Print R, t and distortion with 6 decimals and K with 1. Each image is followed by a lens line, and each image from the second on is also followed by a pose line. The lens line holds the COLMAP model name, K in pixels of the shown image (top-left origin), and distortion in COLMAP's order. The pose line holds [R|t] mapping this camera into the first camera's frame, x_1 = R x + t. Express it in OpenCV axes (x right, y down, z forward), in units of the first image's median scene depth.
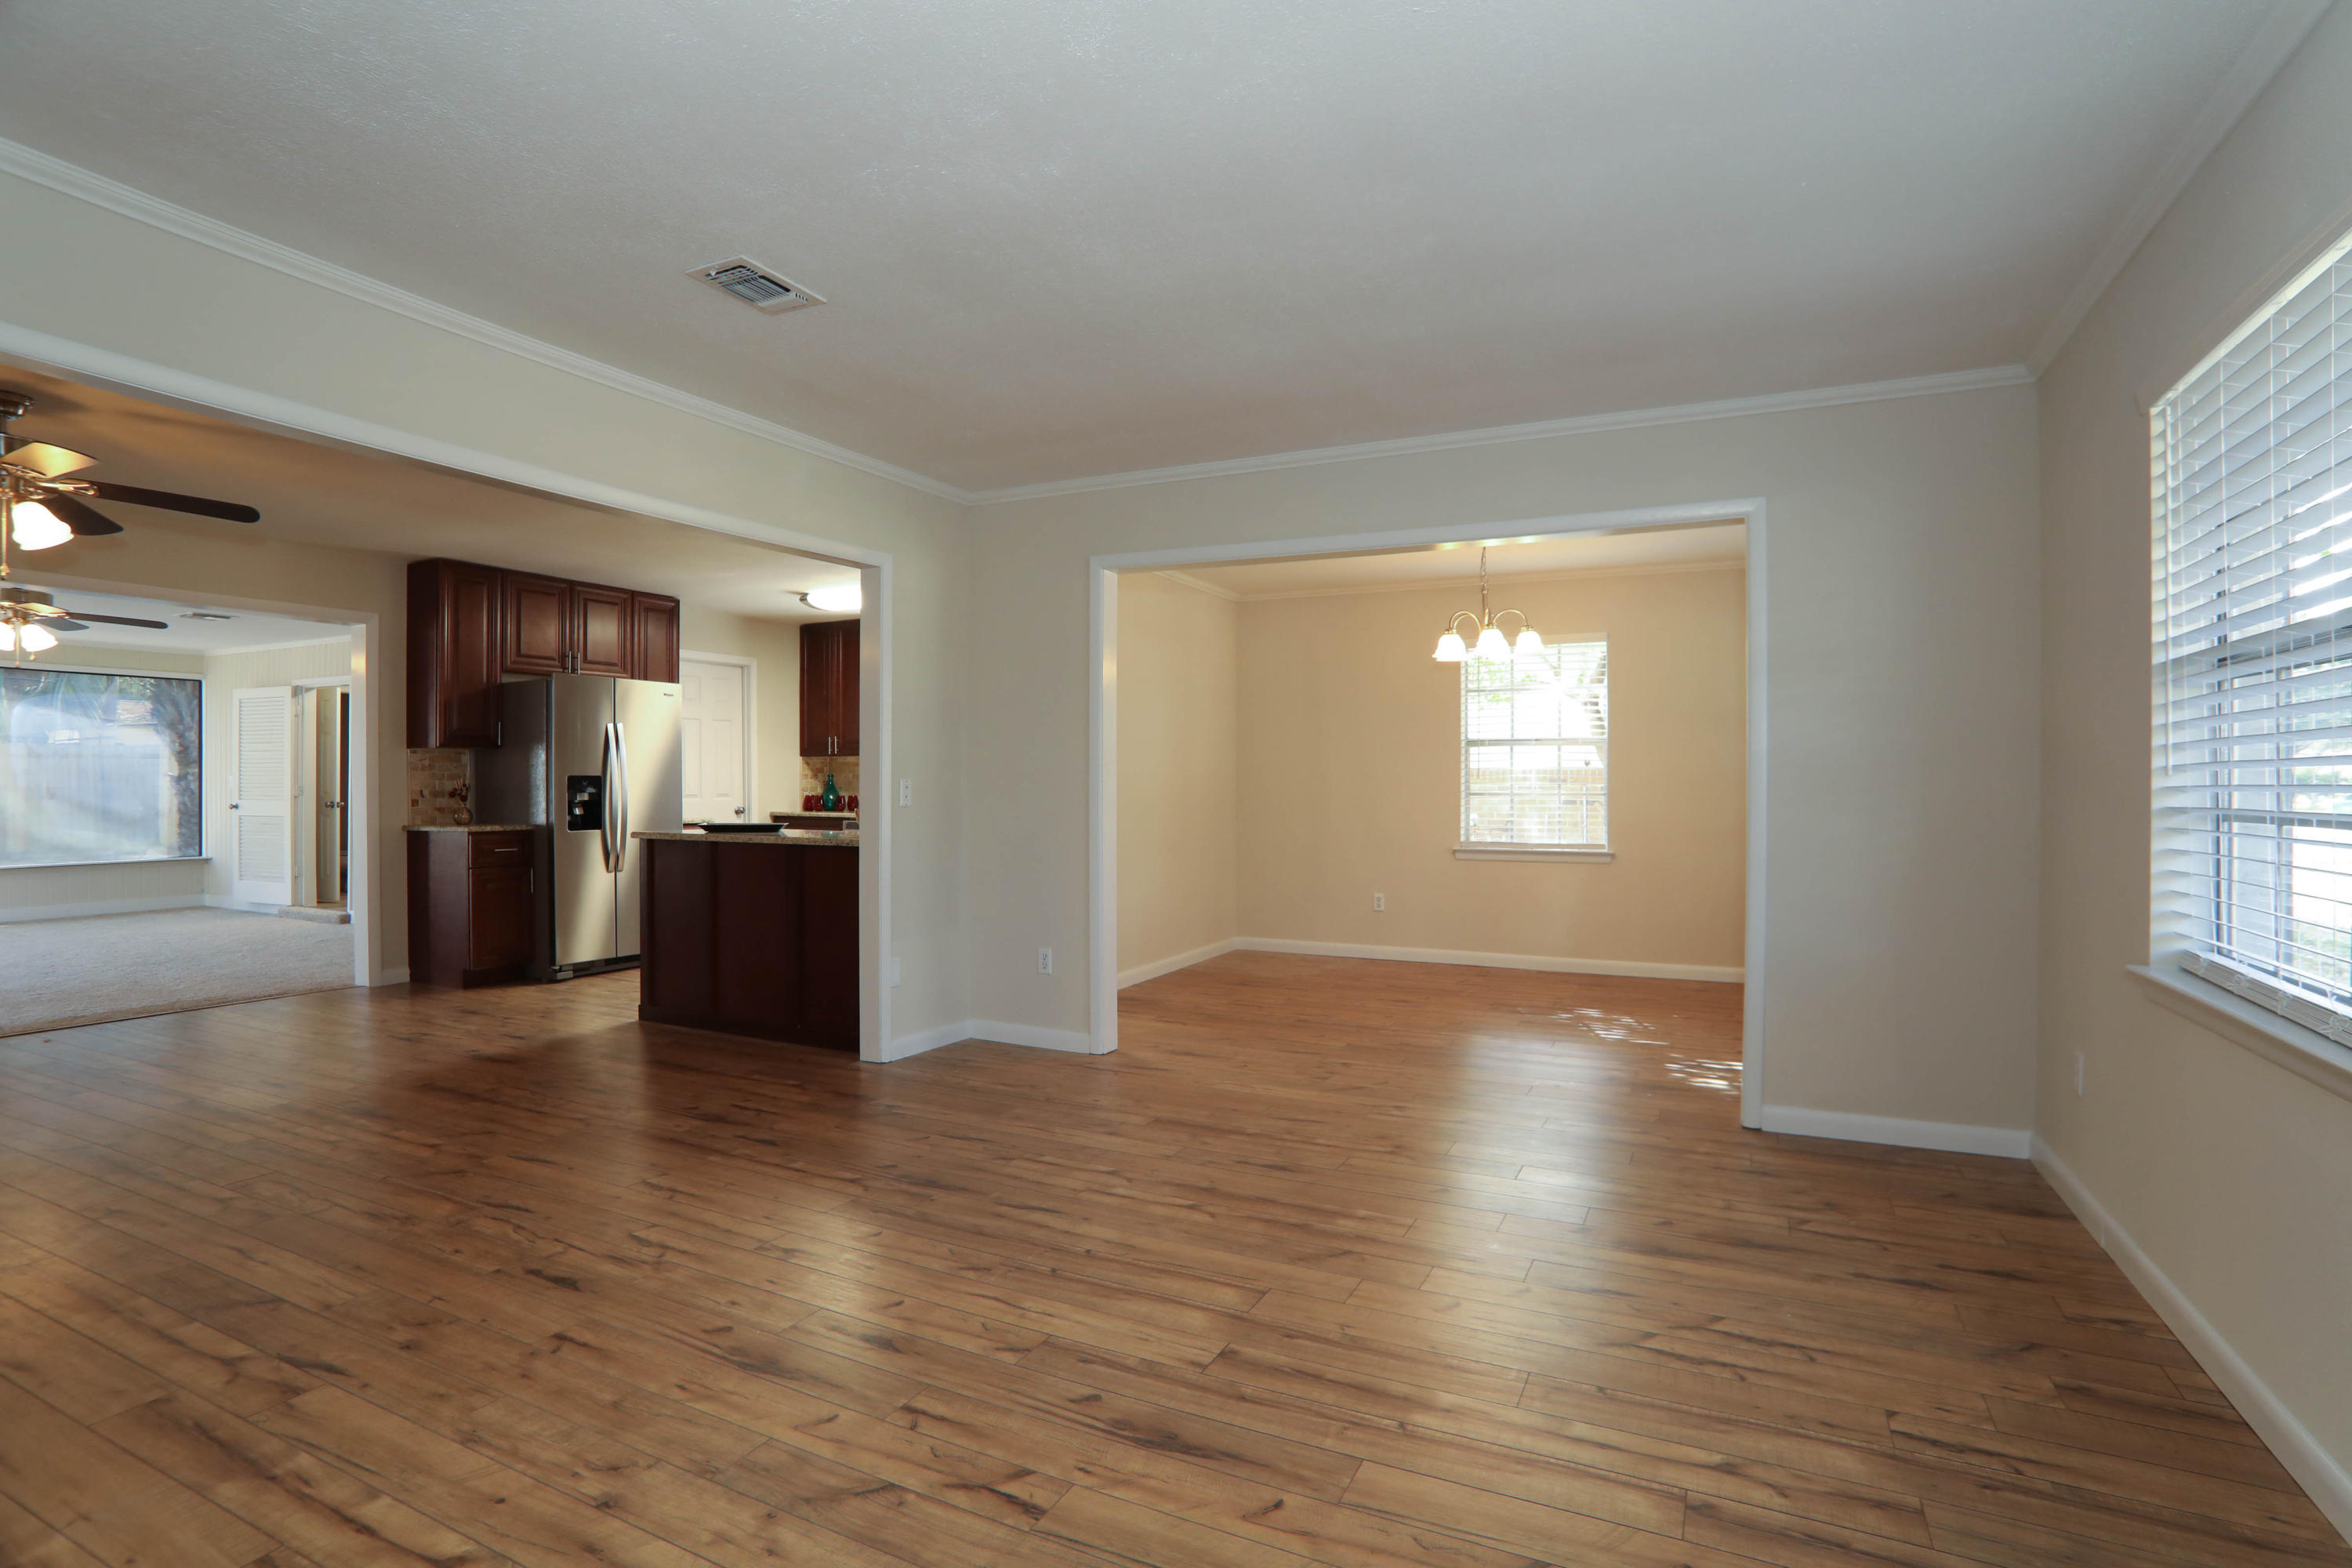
lens RADIAL K [[1148.2, 0, 1191.2], [0, 1148.2, 769.3], [0, 0, 1]] dist [-0.066637, 0.018925]
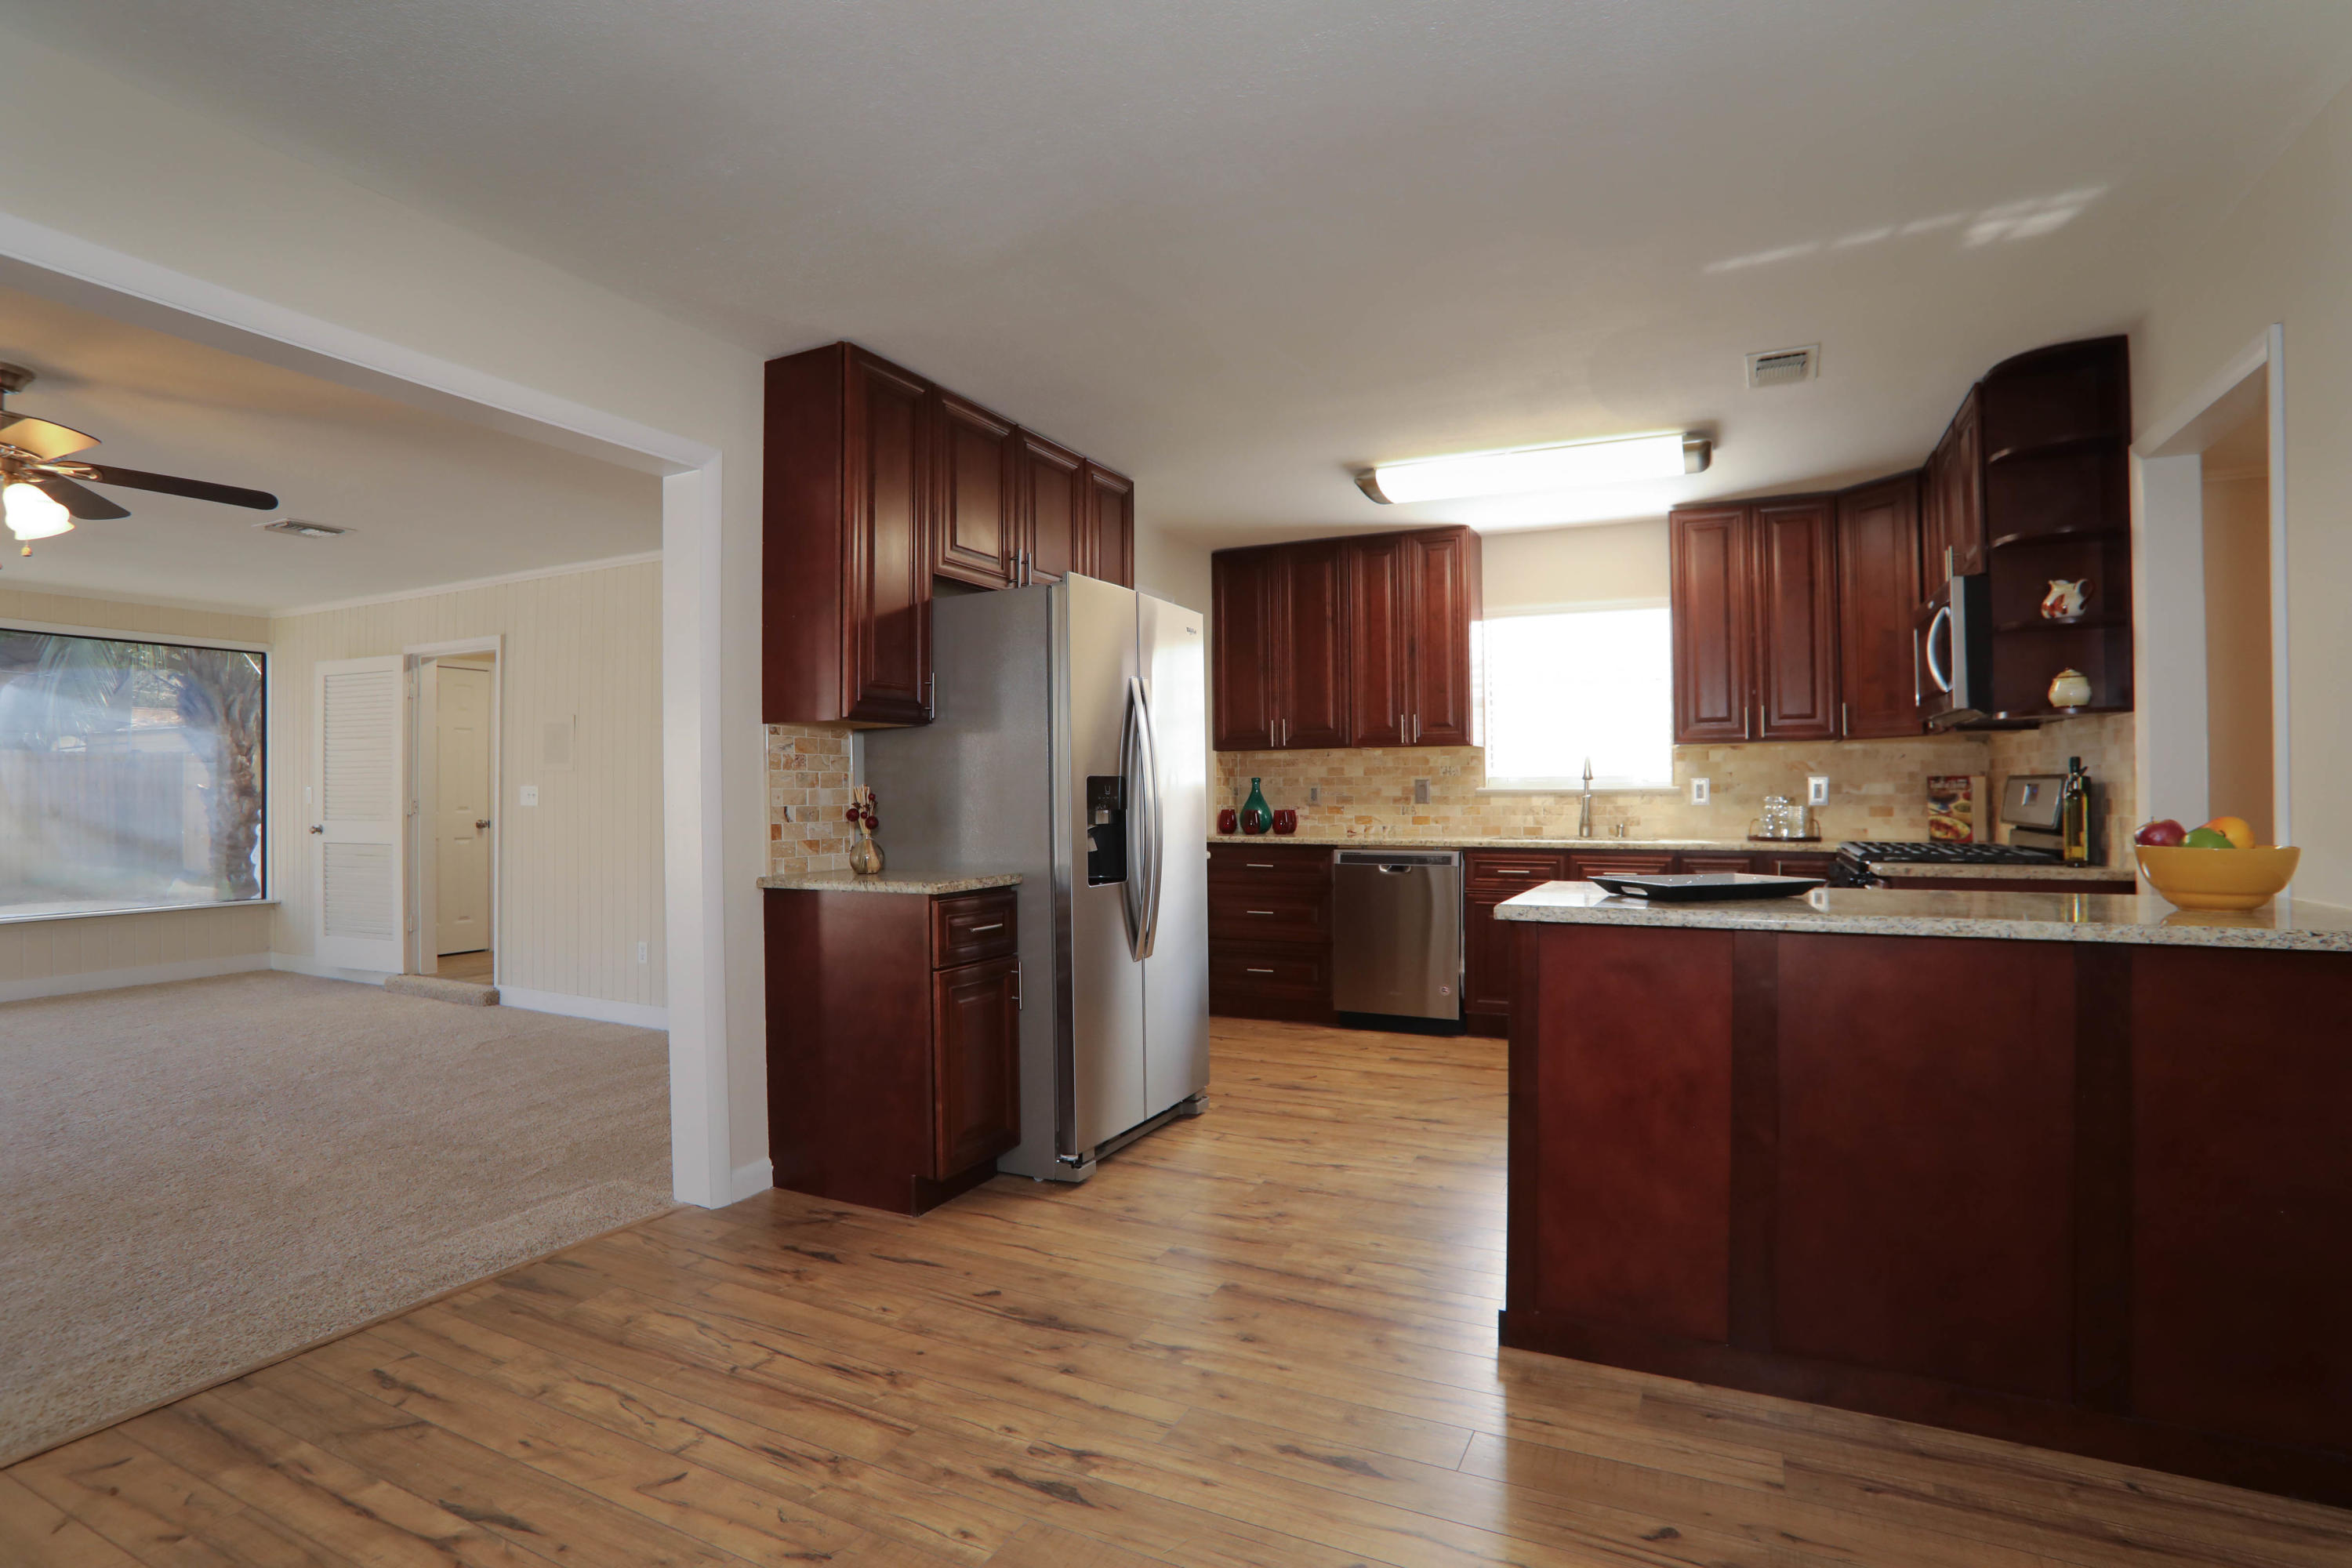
lens RADIAL K [[1148.2, 0, 1197.7], [0, 1148.2, 782.8], [0, 0, 1]] dist [-0.066637, 0.018925]
pose [[0.999978, -0.006136, 0.002596, -0.893603], [0.006122, 0.999968, 0.005104, 0.010124], [-0.002627, -0.005088, 0.999984, 0.852600]]
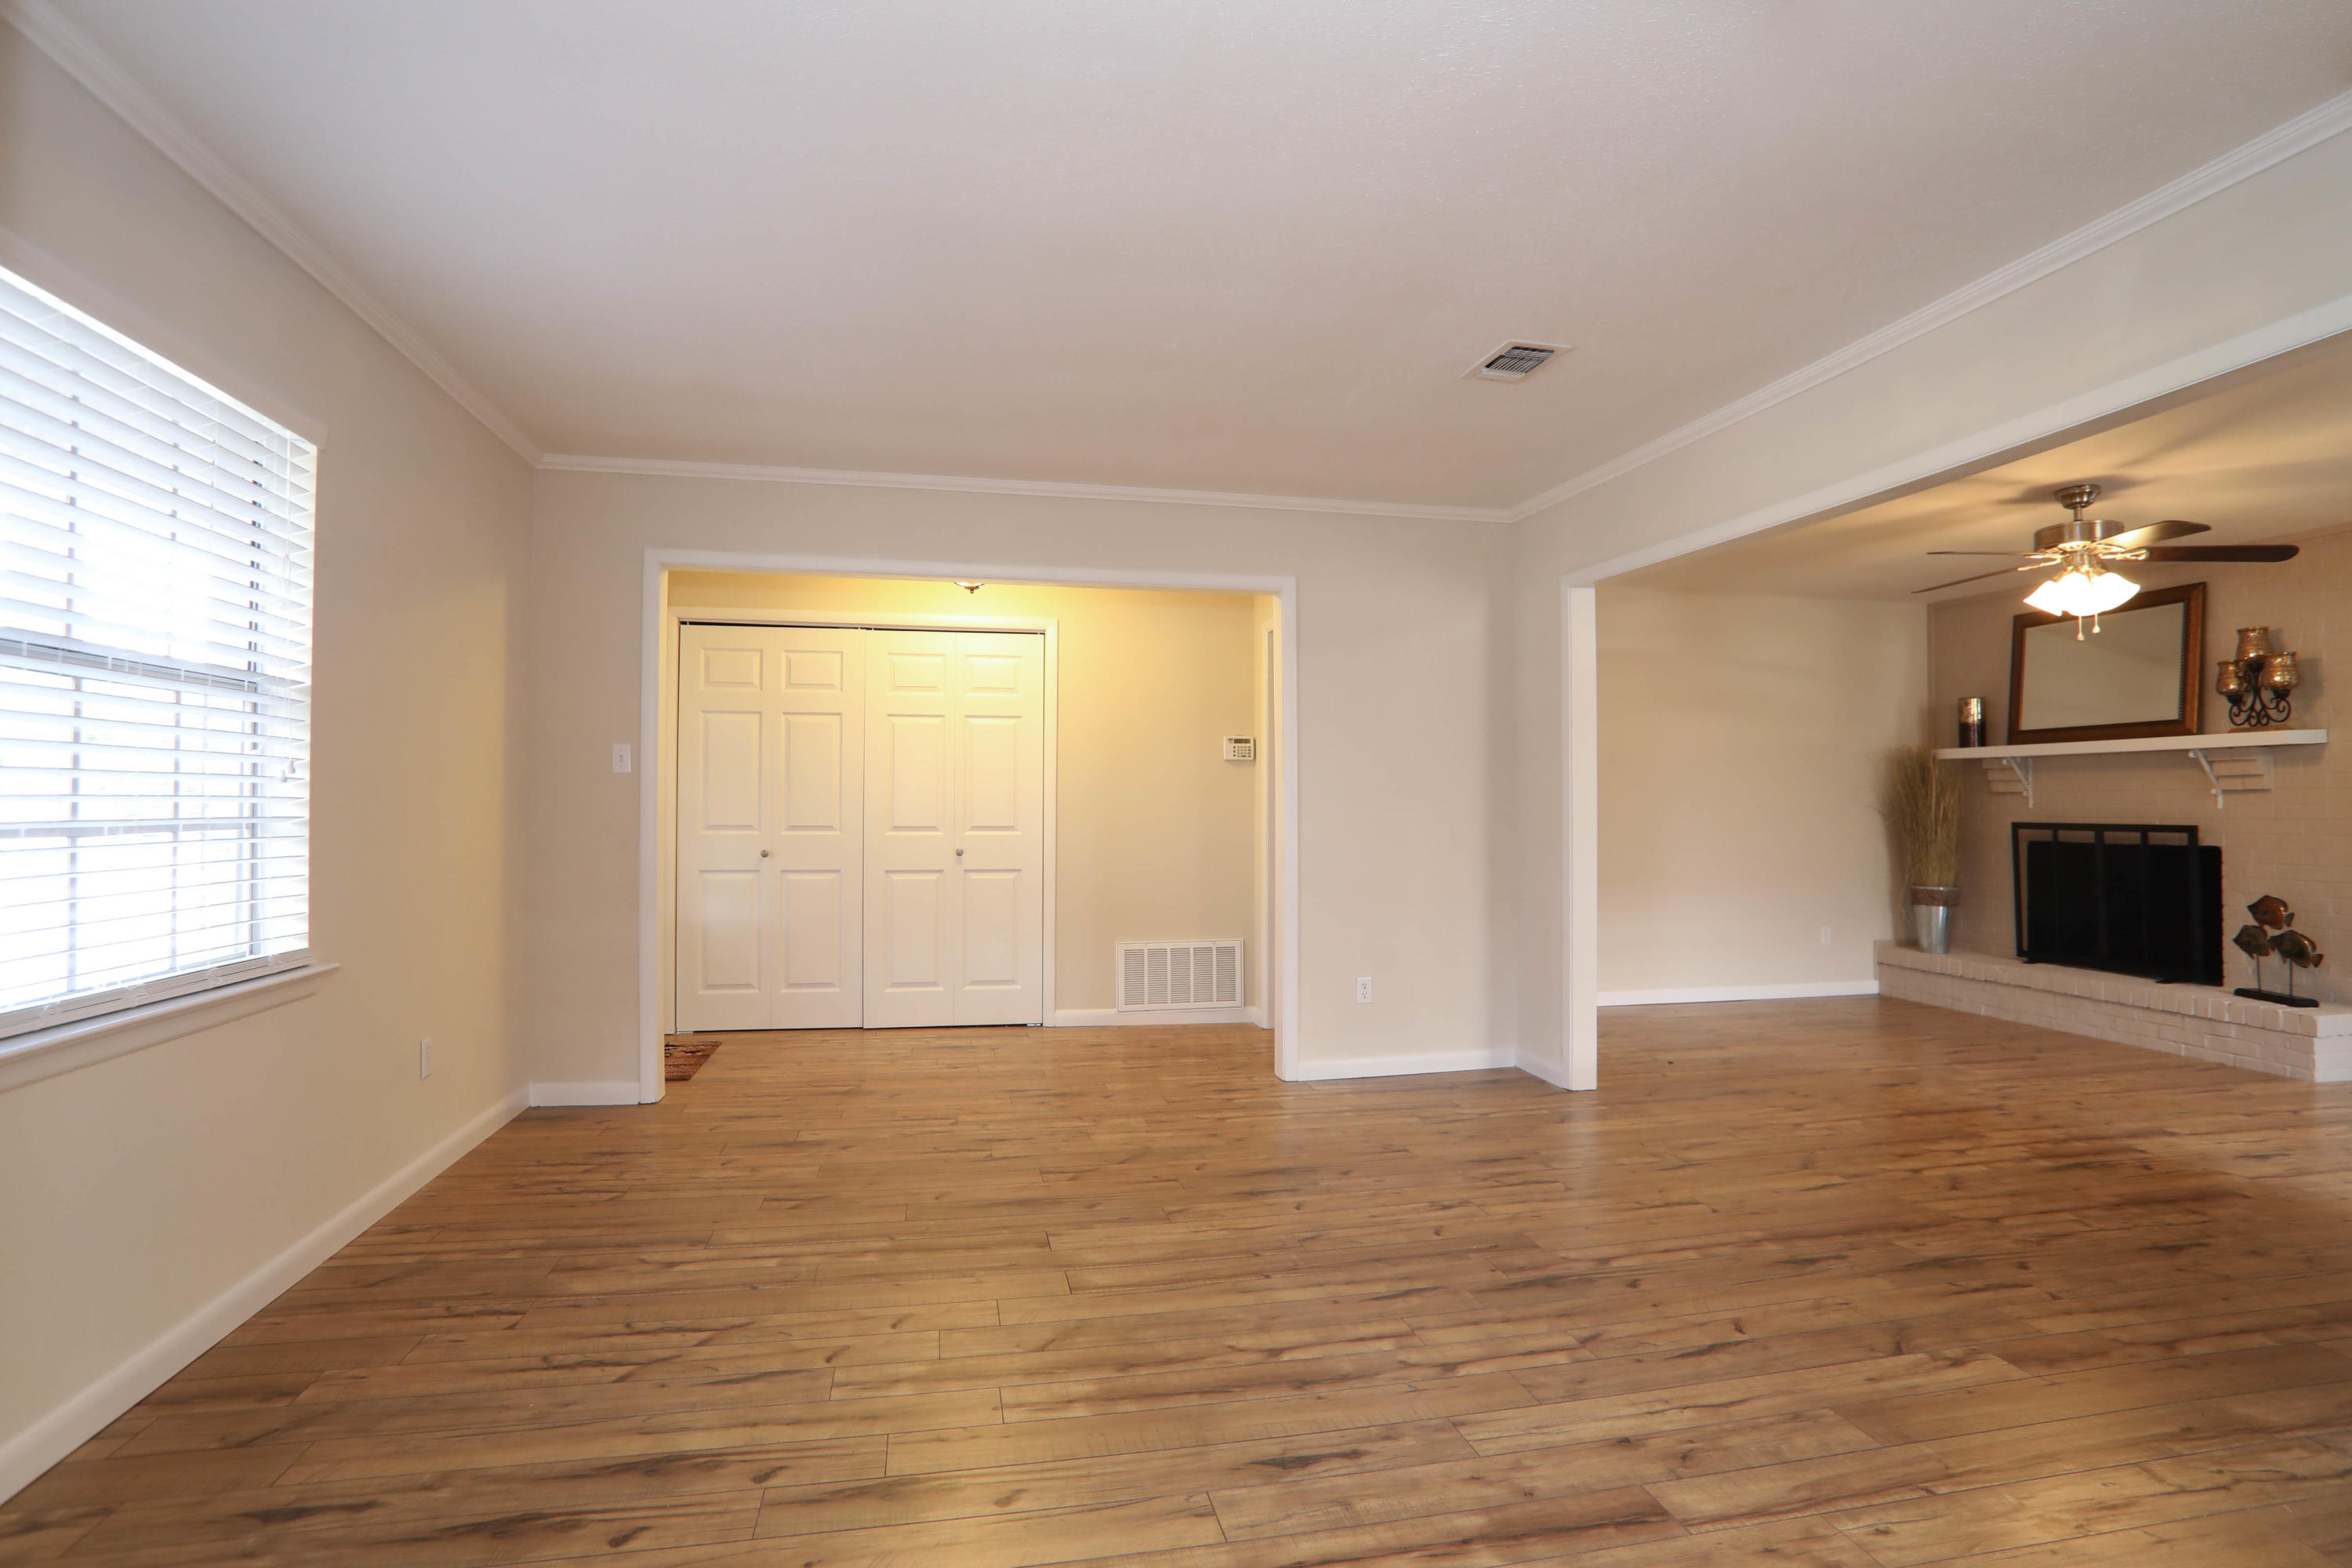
lens RADIAL K [[1148.2, 0, 1171.9], [0, 1148.2, 776.2], [0, 0, 1]] dist [-0.066637, 0.018925]
pose [[-0.792867, -0.022419, -0.608982, 0.446601], [0.000520, 0.999298, -0.037465, 0.018288], [0.609394, -0.030021, -0.792299, 1.324218]]
